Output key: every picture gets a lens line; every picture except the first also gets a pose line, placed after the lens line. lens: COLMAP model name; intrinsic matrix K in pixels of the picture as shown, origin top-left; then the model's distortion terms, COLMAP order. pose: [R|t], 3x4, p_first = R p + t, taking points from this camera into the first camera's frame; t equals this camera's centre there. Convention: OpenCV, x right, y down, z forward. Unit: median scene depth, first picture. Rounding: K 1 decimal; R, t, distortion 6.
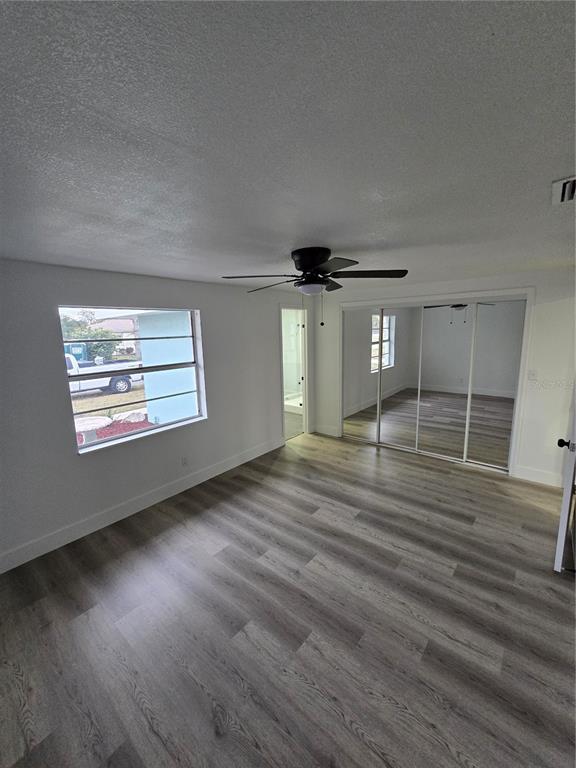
lens RADIAL K [[316.5, 0, 291.1], [0, 316.5, 379.1], [0, 0, 1]] dist [-0.001233, -0.000292]
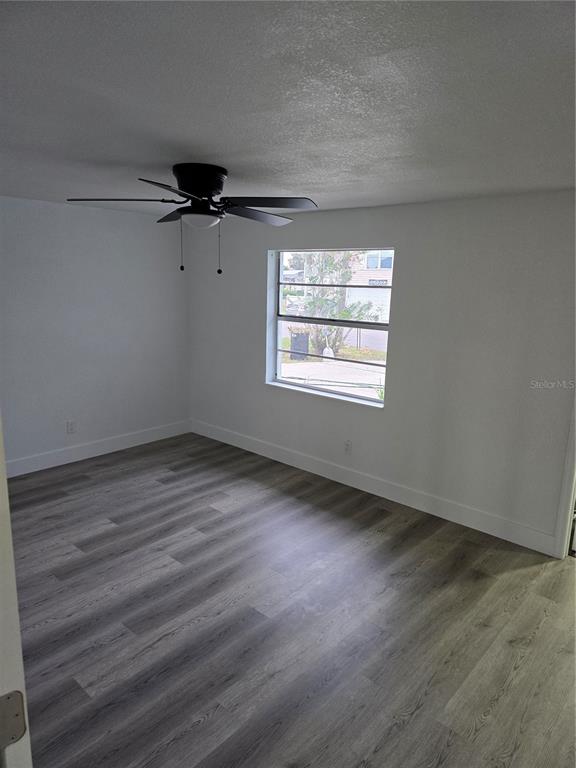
lens RADIAL K [[508.2, 0, 288.3], [0, 508.2, 387.2], [0, 0, 1]] dist [0.009384, -0.004516]
pose [[-0.028590, 0.237369, -0.970999, 1.247529], [-0.190809, 0.952238, 0.238401, -0.224190], [0.981211, 0.192091, 0.018067, 1.202393]]
